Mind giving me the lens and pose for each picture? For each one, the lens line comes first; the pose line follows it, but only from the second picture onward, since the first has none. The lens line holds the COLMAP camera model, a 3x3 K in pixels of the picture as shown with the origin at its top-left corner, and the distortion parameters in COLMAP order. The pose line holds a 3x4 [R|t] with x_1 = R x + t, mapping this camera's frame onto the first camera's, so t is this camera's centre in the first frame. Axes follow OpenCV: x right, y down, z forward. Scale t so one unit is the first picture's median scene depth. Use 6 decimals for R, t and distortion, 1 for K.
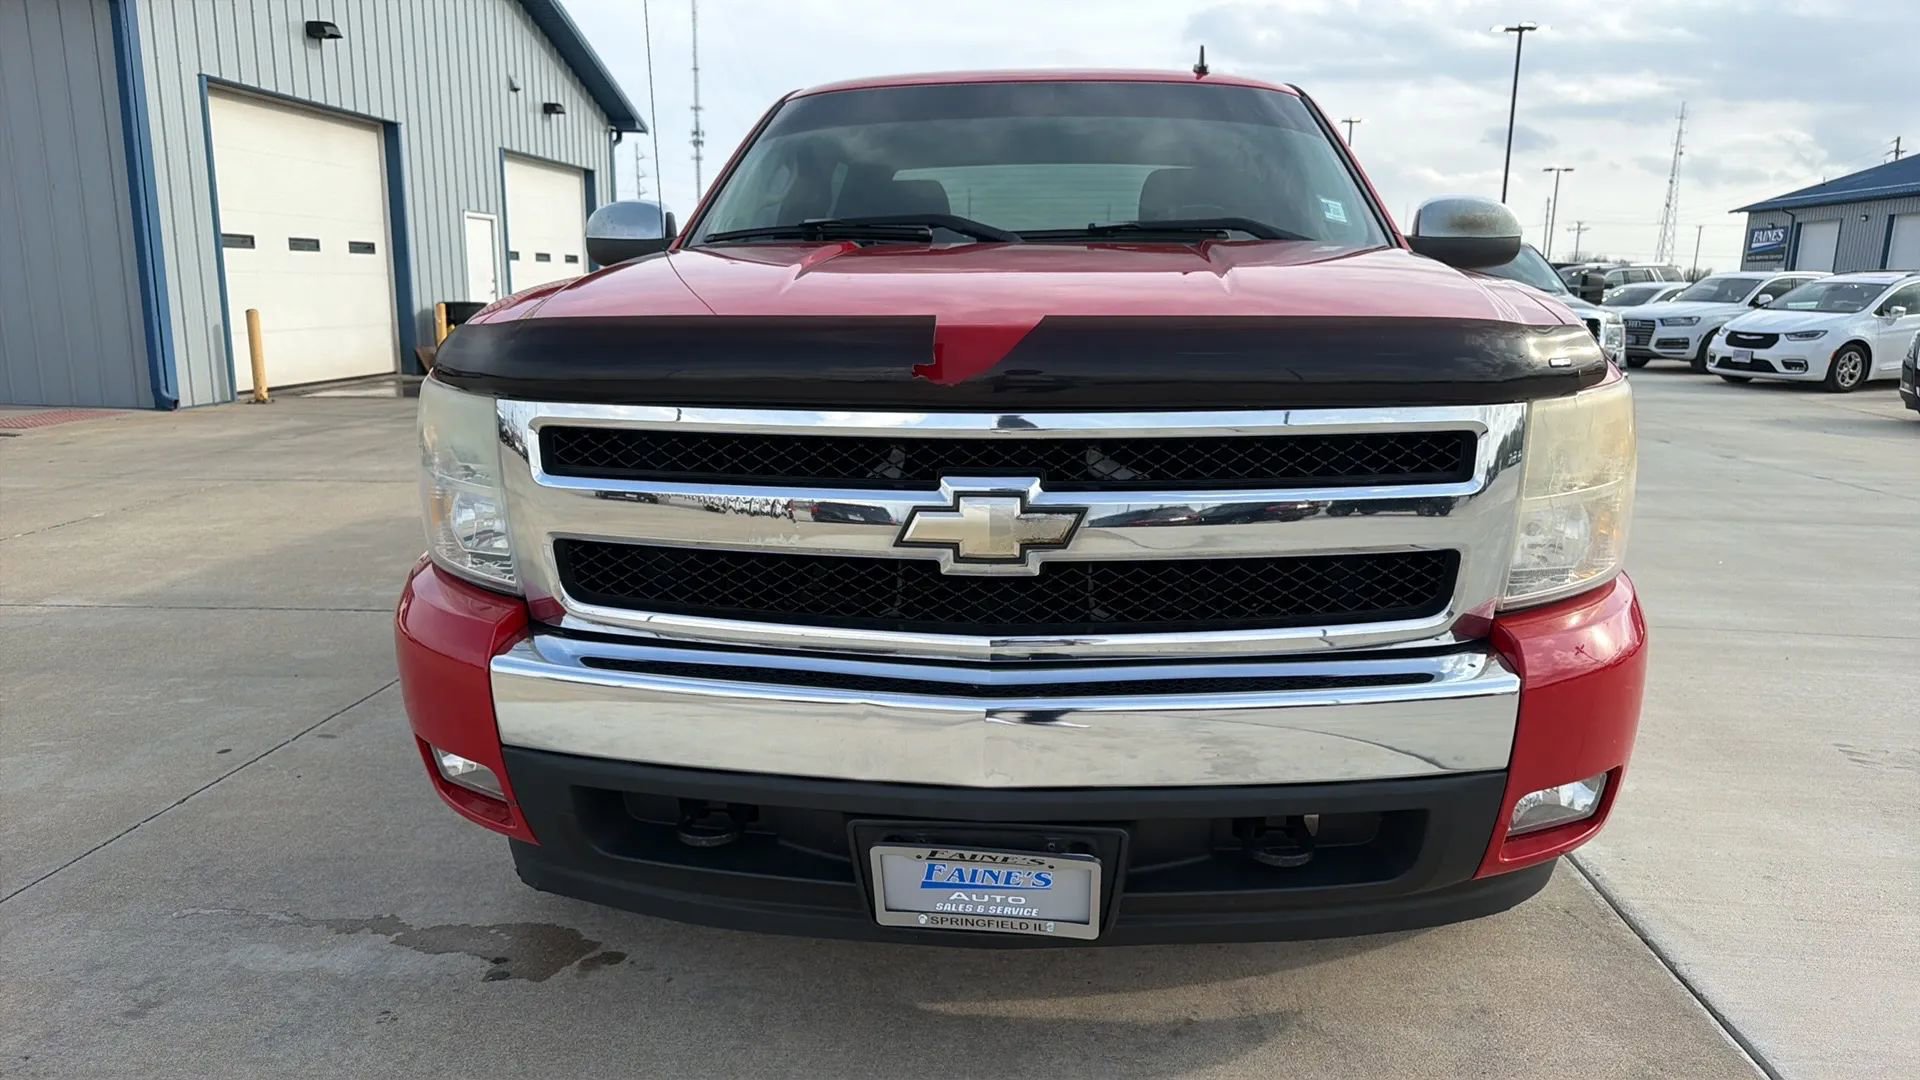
lens RADIAL K [[1295.6, 0, 966.3], [0, 1295.6, 563.8], [0, 0, 1]] dist [0.047326, -0.058603]
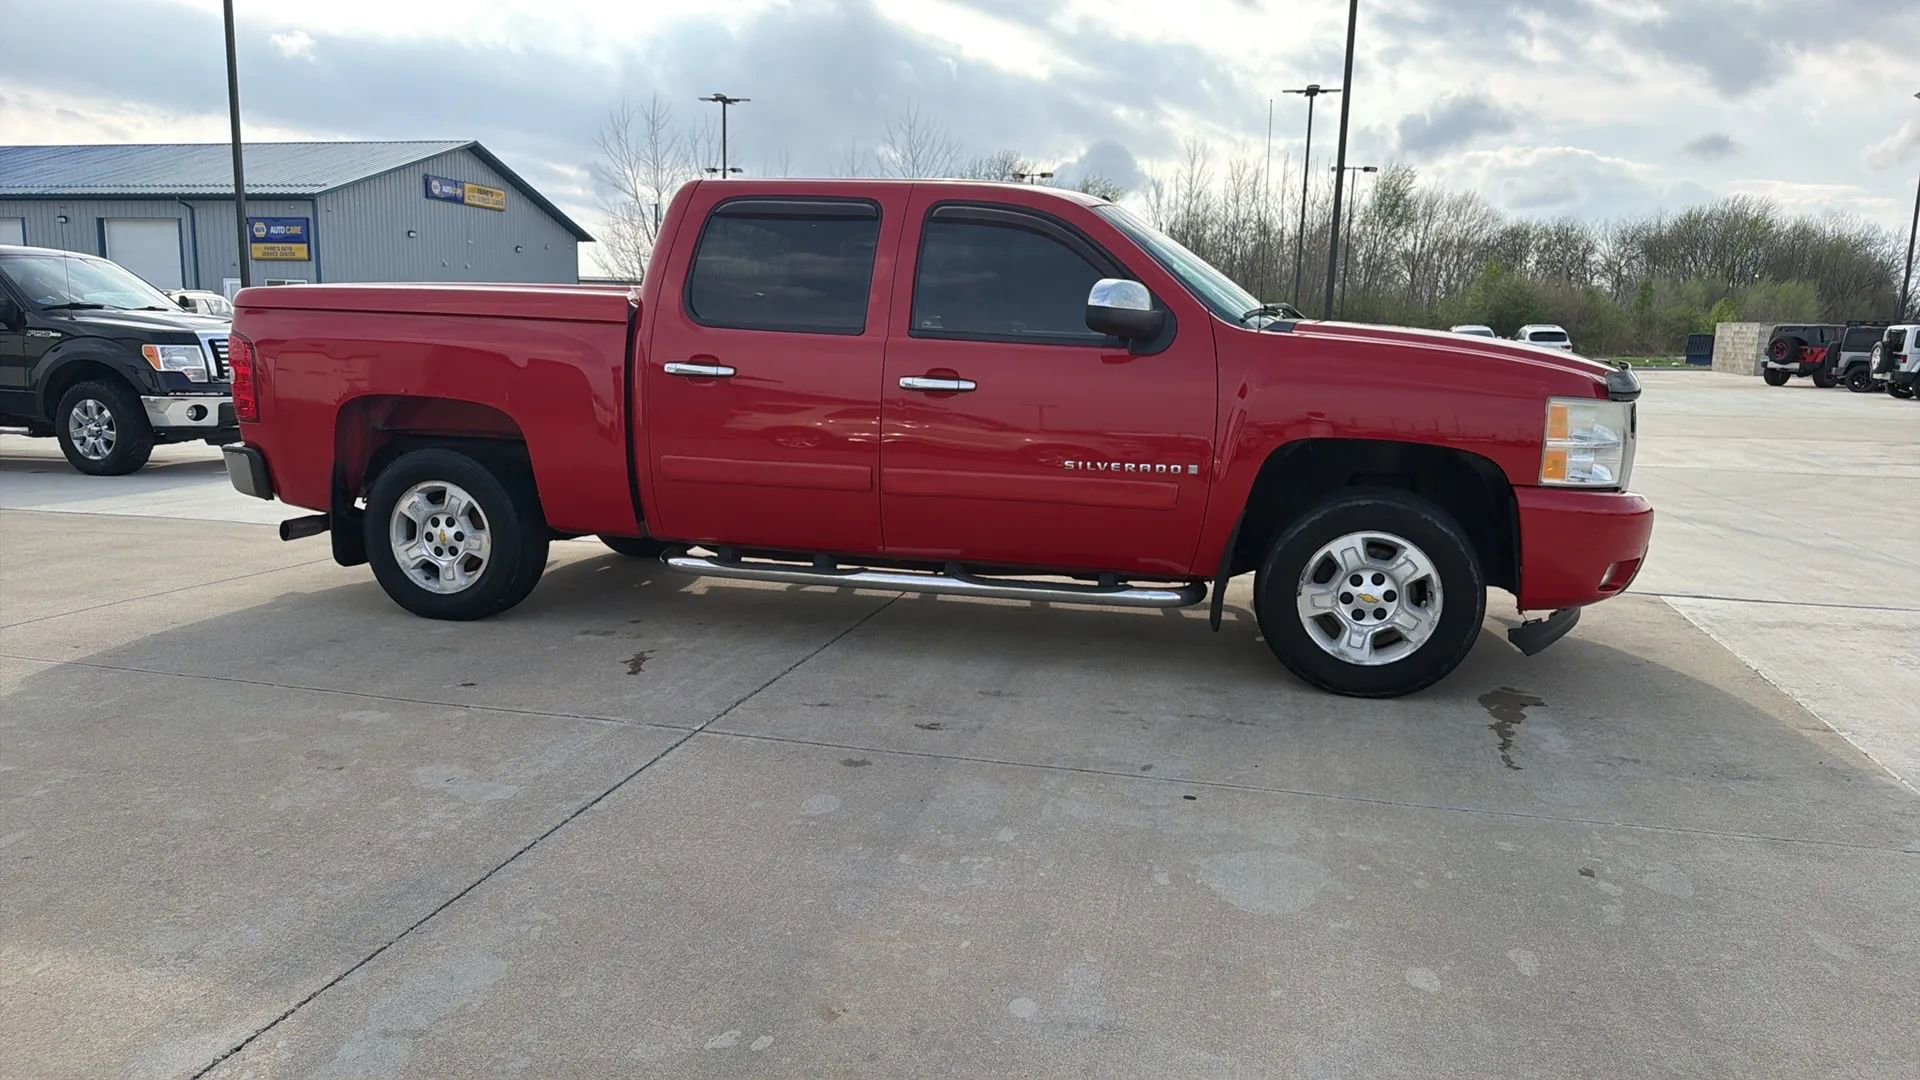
lens RADIAL K [[1295.6, 0, 950.1], [0, 1295.6, 543.3], [0, 0, 1]] dist [0.047326, -0.058603]
pose [[0.170496, -0.165805, 0.971308, -2.299410], [0.183857, 0.973783, 0.133955, -0.332389], [-0.968053, 0.155743, 0.196511, 1.394744]]
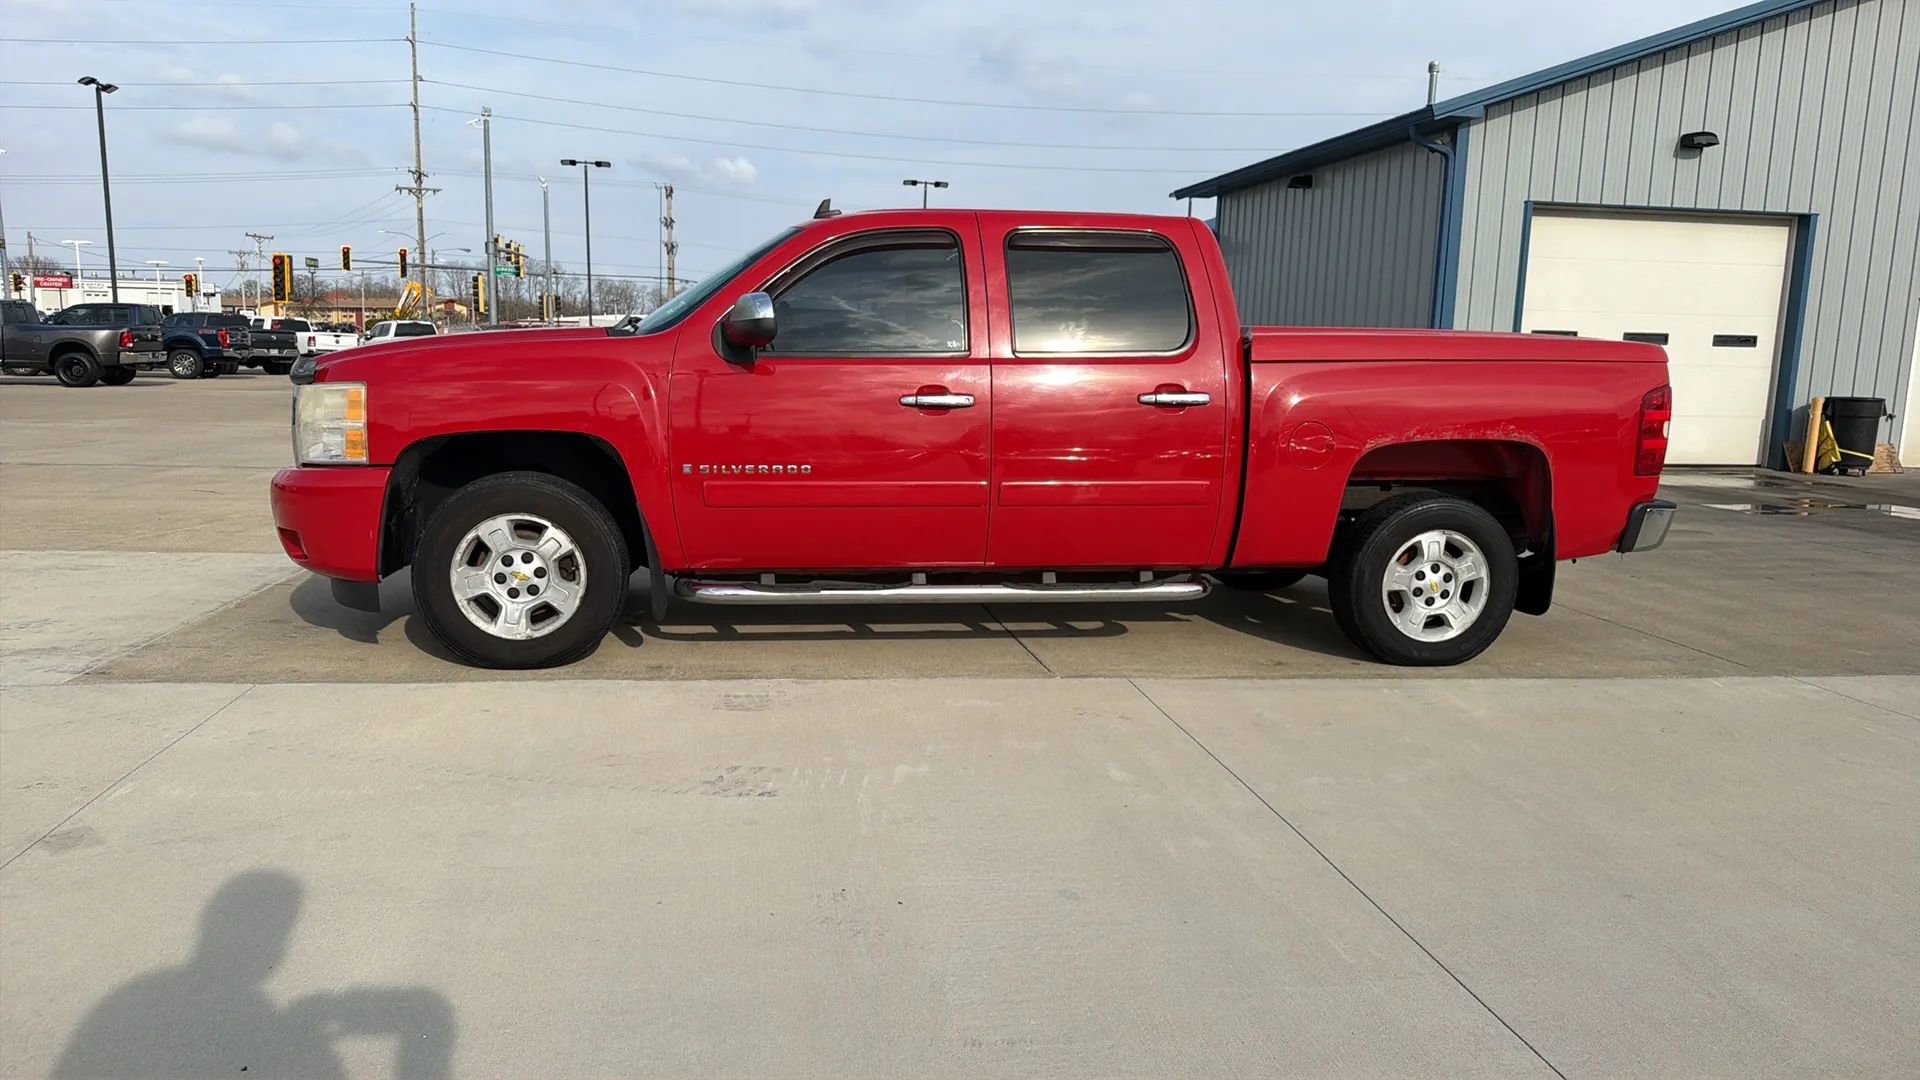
lens RADIAL K [[1295.6, 0, 941.9], [0, 1295.6, 541.3], [0, 0, 1]] dist [0.047326, -0.058603]
pose [[0.237854, 0.133990, -0.962015, 2.550835], [-0.221309, 0.971864, 0.080644, -0.241983], [0.945752, 0.193721, 0.260815, 1.209955]]
